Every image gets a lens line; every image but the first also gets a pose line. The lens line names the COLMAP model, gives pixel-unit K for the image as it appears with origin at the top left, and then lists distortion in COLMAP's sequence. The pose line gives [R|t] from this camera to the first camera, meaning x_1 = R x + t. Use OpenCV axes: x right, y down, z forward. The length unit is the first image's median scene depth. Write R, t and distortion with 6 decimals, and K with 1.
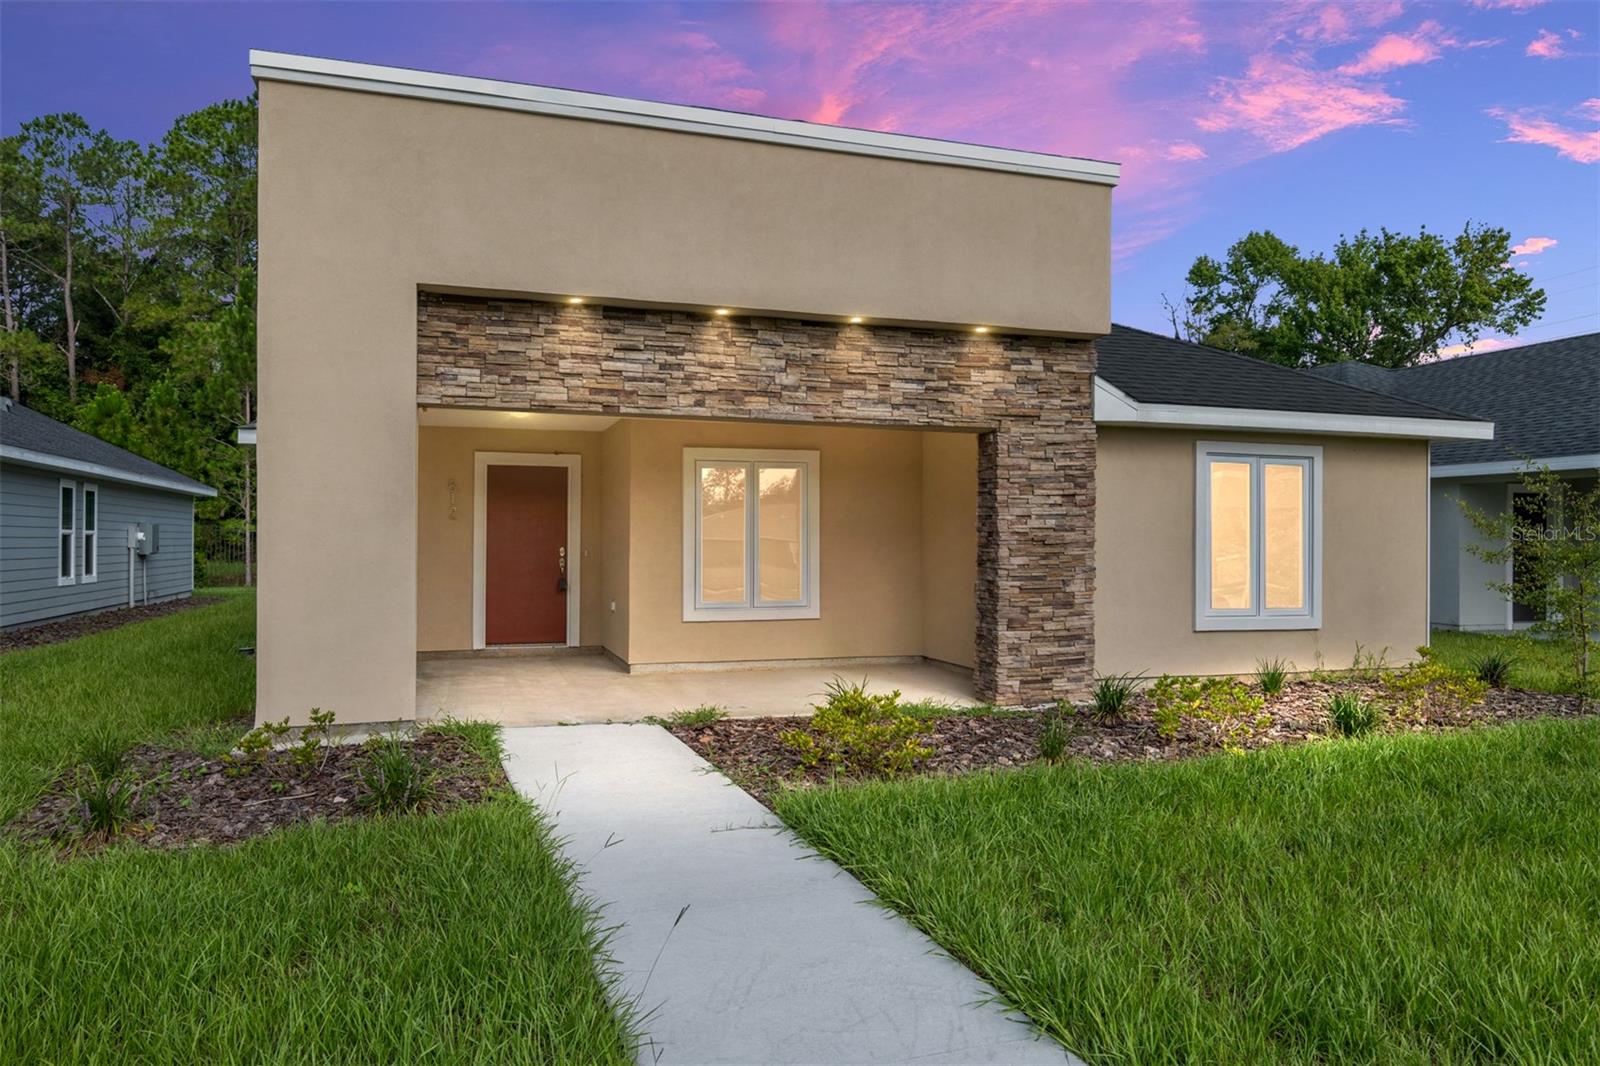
lens RADIAL K [[1110.3, 0, 792.0], [0, 1110.3, 536.3], [0, 0, 1]] dist [-0.003846, -0.000746]
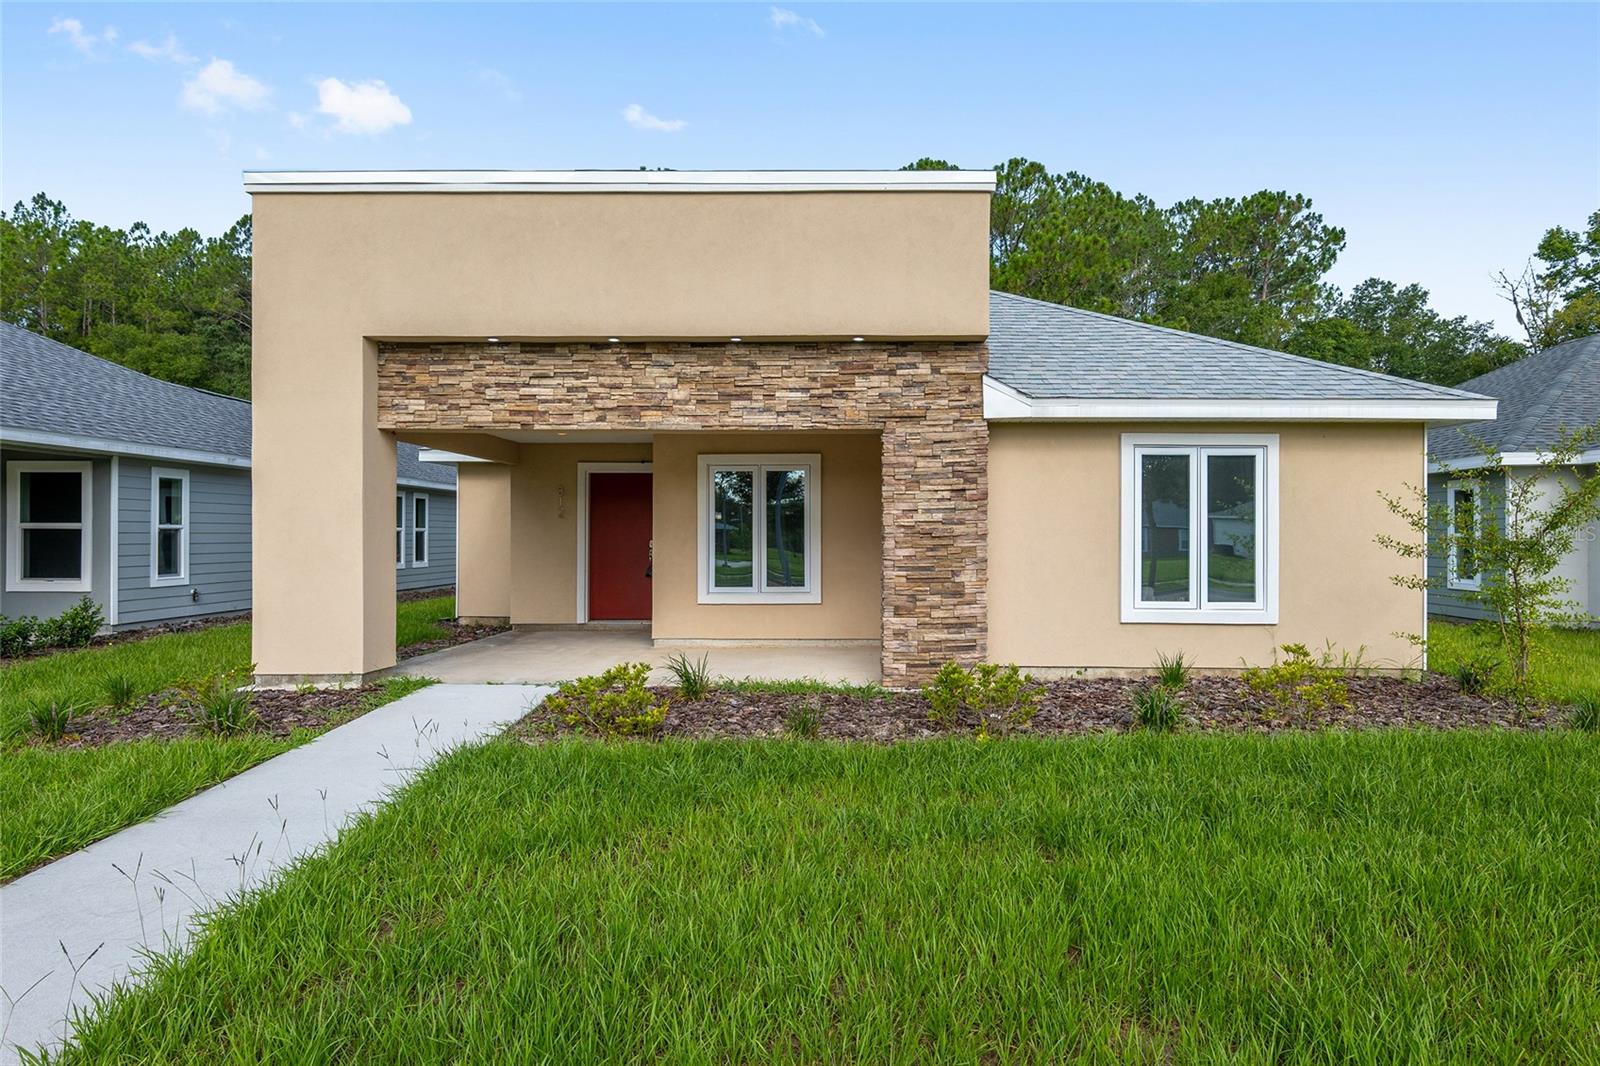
lens RADIAL K [[988.9, 0, 809.5], [0, 988.9, 535.5], [0, 0, 1]] dist [-0.006667, 0.001629]
pose [[0.944547, -0.003058, -0.328362, 0.442166], [0.004792, 0.999979, 0.004472, 0.001229], [0.328342, -0.005797, 0.944541, 0.069670]]
